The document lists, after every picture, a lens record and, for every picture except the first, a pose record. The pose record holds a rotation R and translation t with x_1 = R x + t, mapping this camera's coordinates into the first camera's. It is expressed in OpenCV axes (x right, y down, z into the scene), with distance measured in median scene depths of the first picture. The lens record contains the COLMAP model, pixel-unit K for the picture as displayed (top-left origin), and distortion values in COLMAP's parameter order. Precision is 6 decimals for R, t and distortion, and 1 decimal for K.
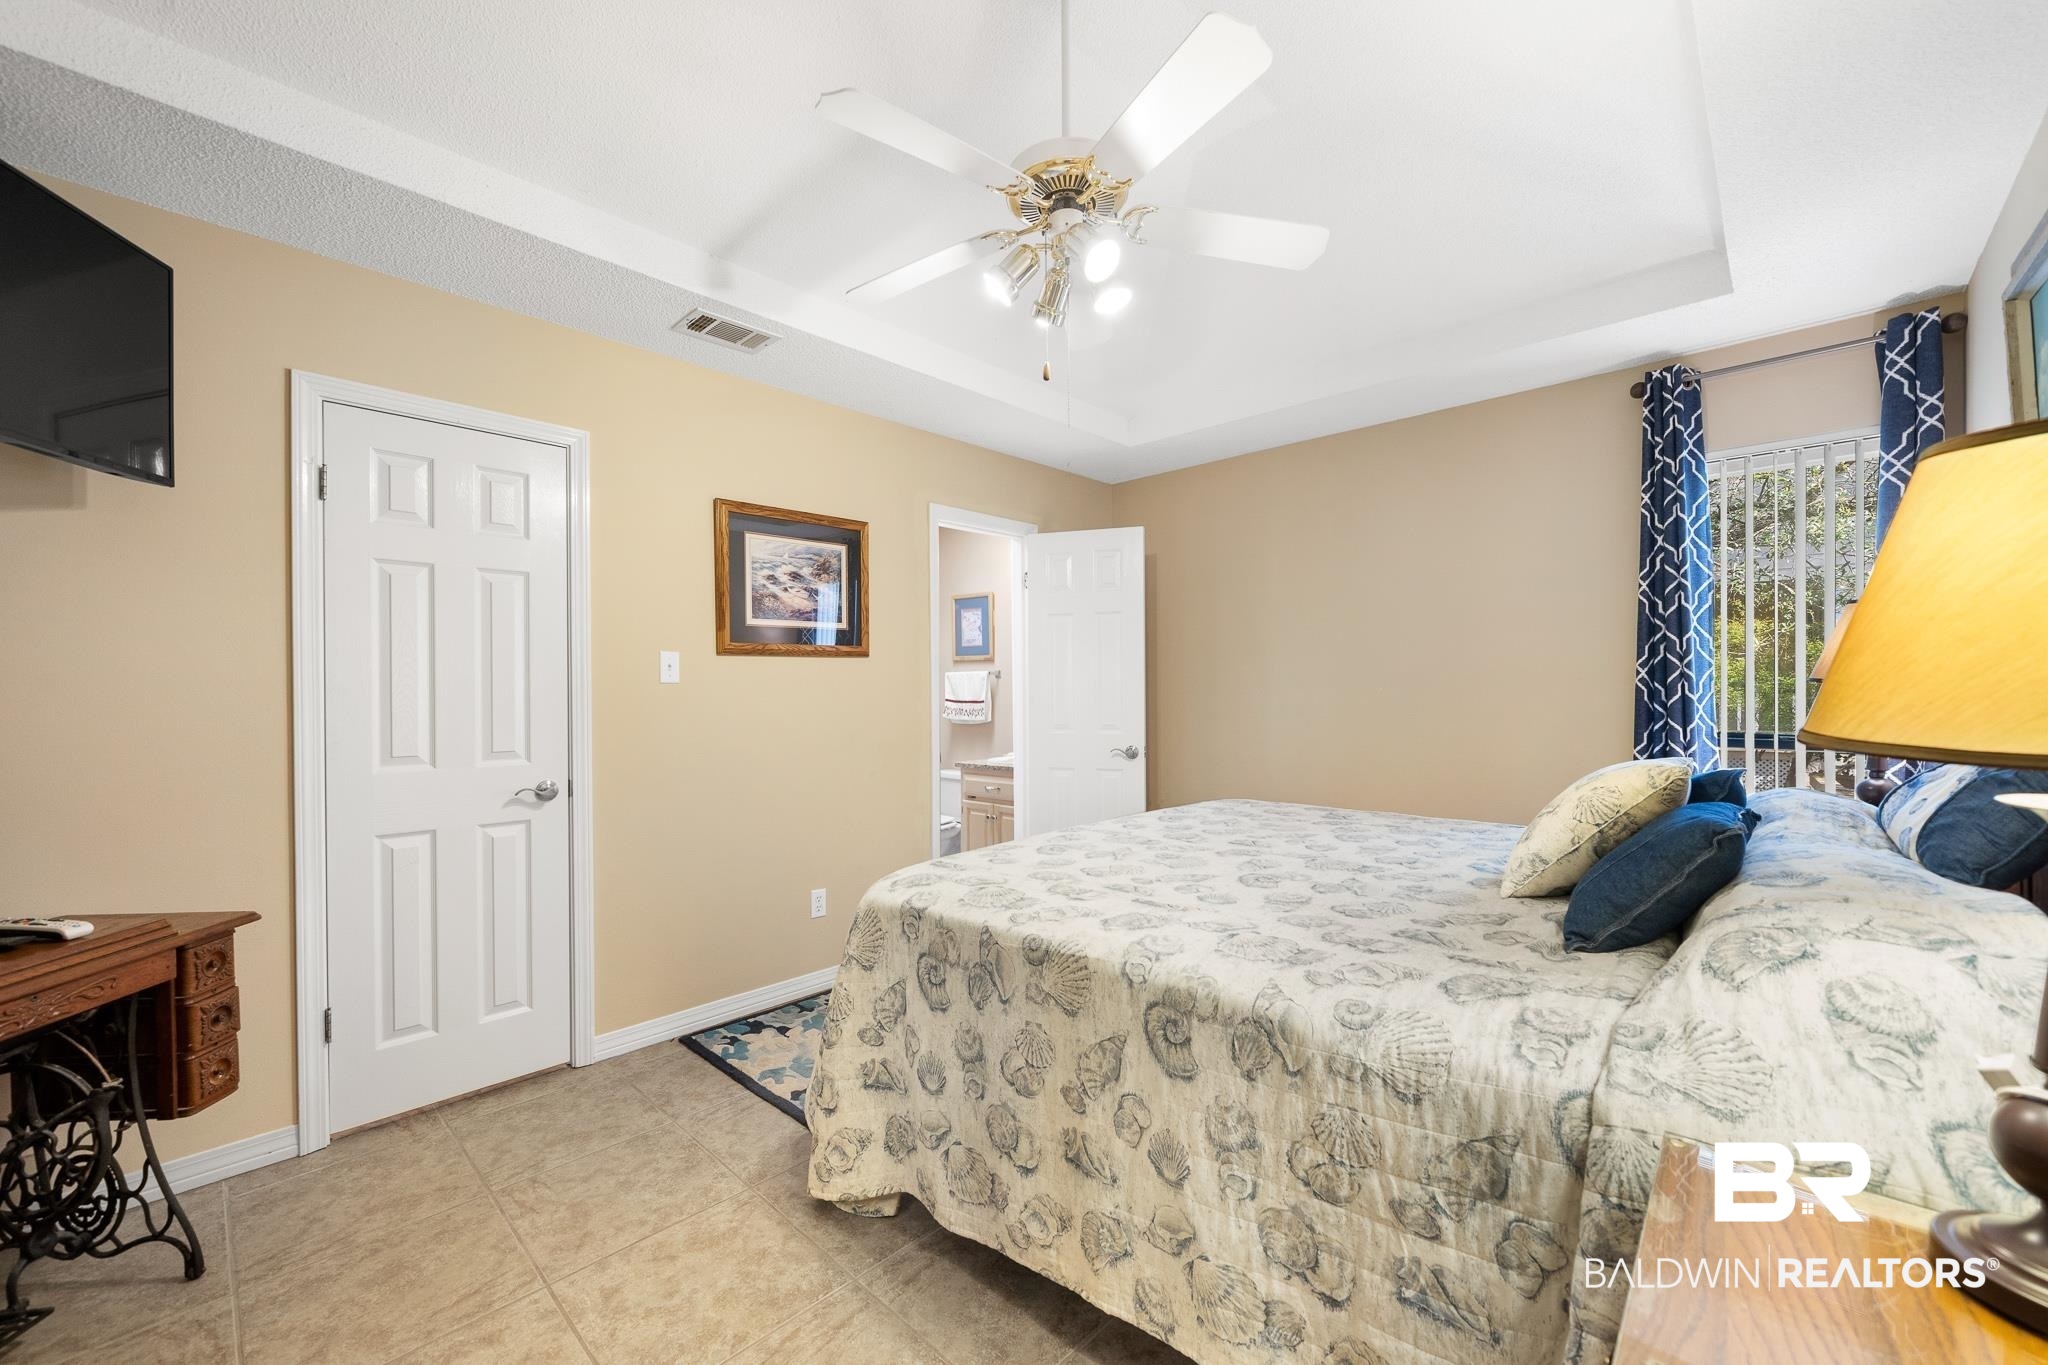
lens RADIAL K [[809.0, 0, 1020.4], [0, 809.0, 687.1], [0, 0, 1]] dist [-0.000255, -0.000004]
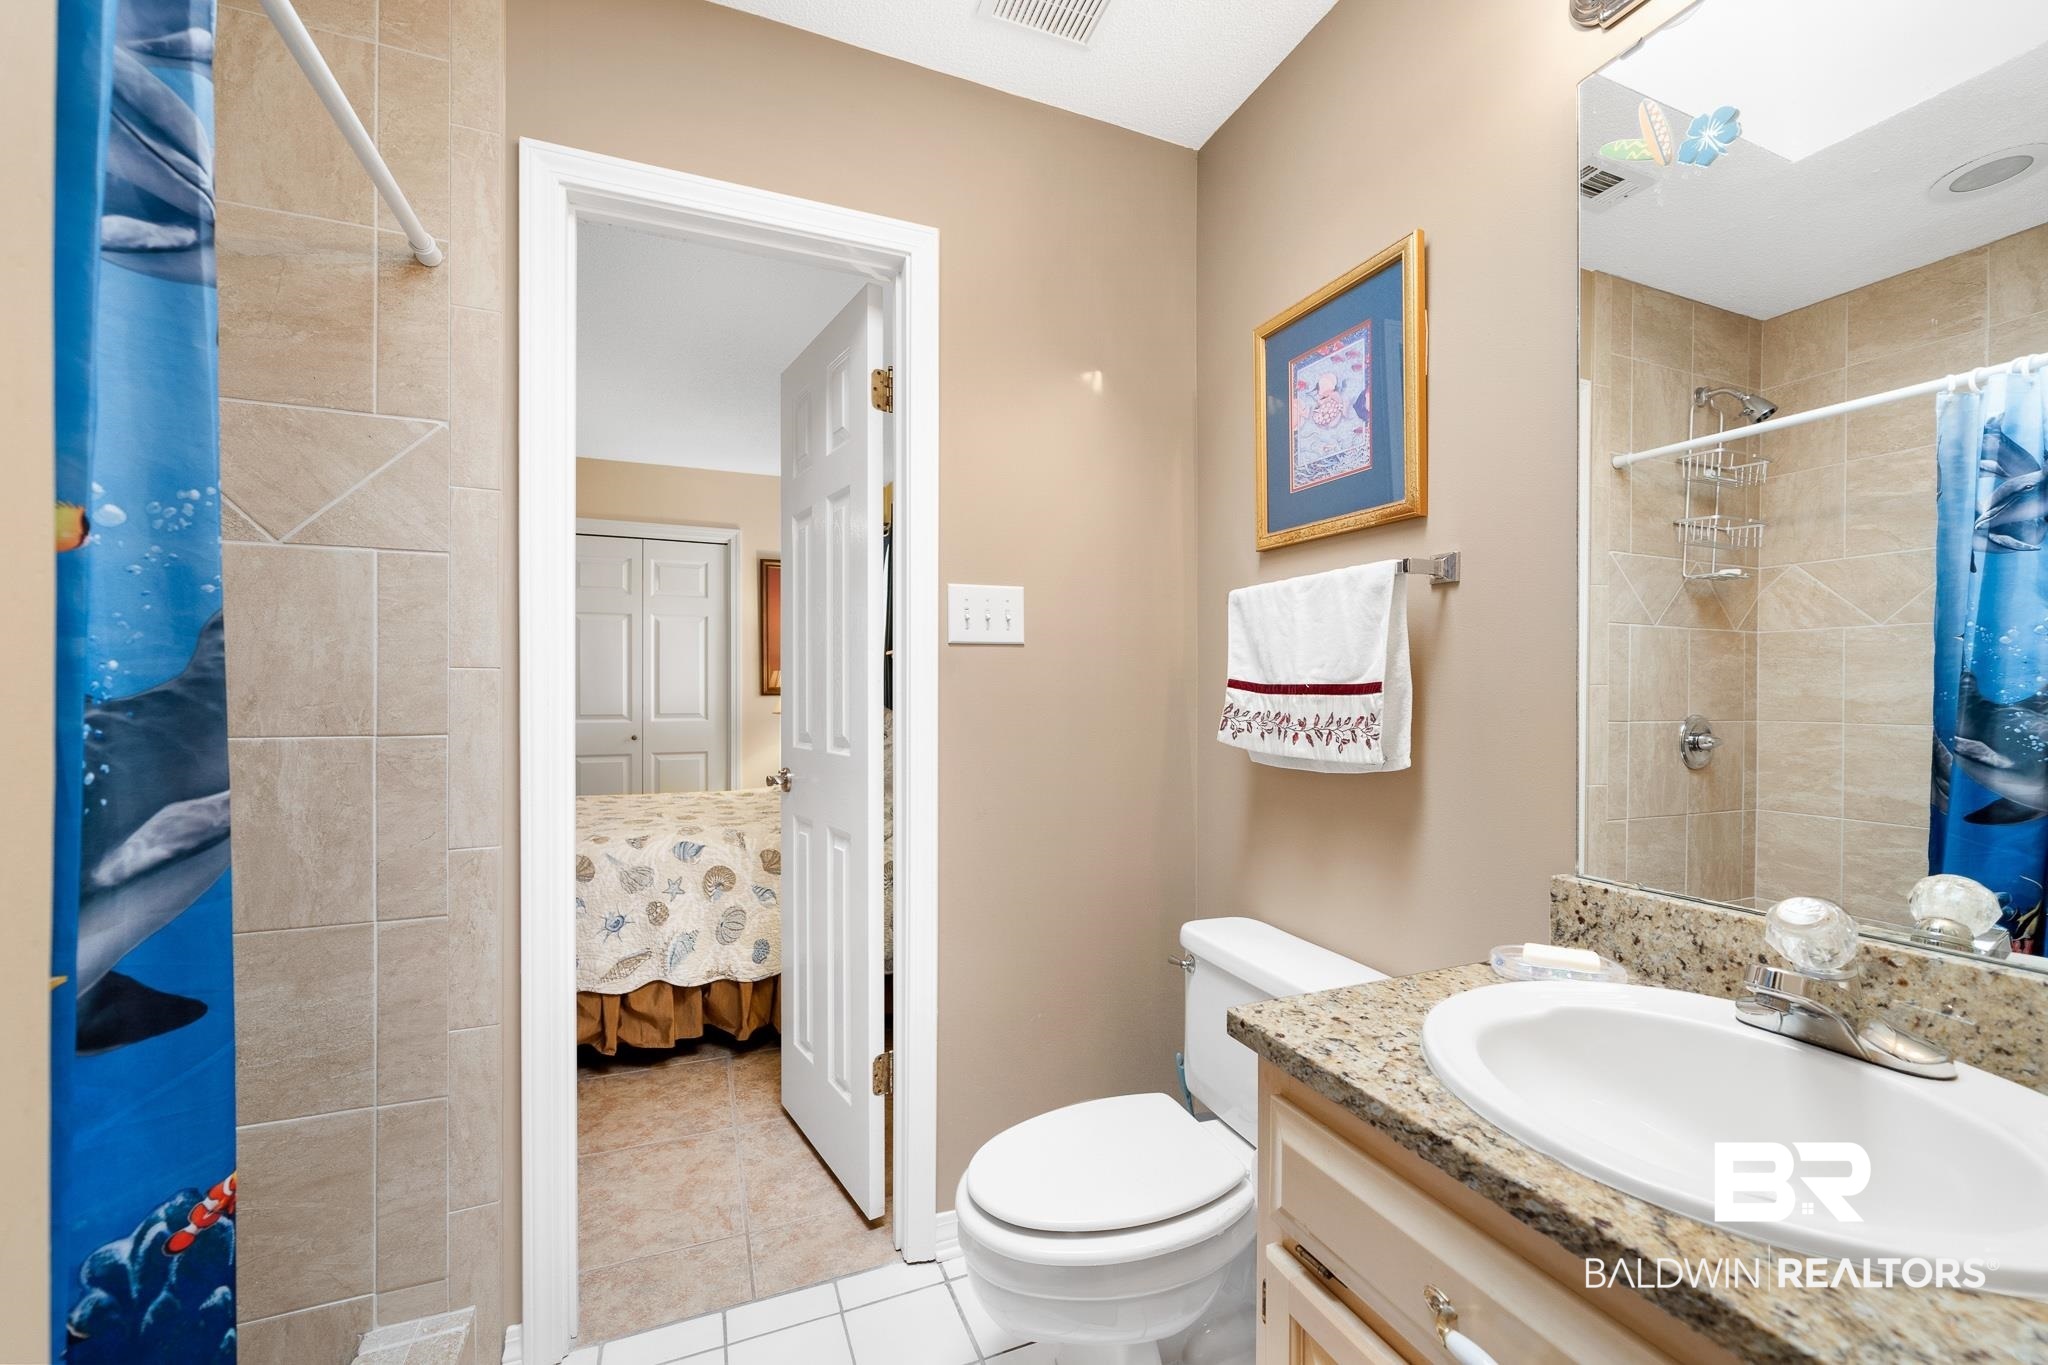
lens RADIAL K [[809.0, 0, 1024.7], [0, 809.0, 688.3], [0, 0, 1]] dist [-0.000255, -0.000004]
pose [[0.910819, 0.005013, -0.412776, -0.040978], [-0.005383, 0.999985, 0.000266, 0.018024], [0.412771, 0.001980, 0.910833, 0.720106]]
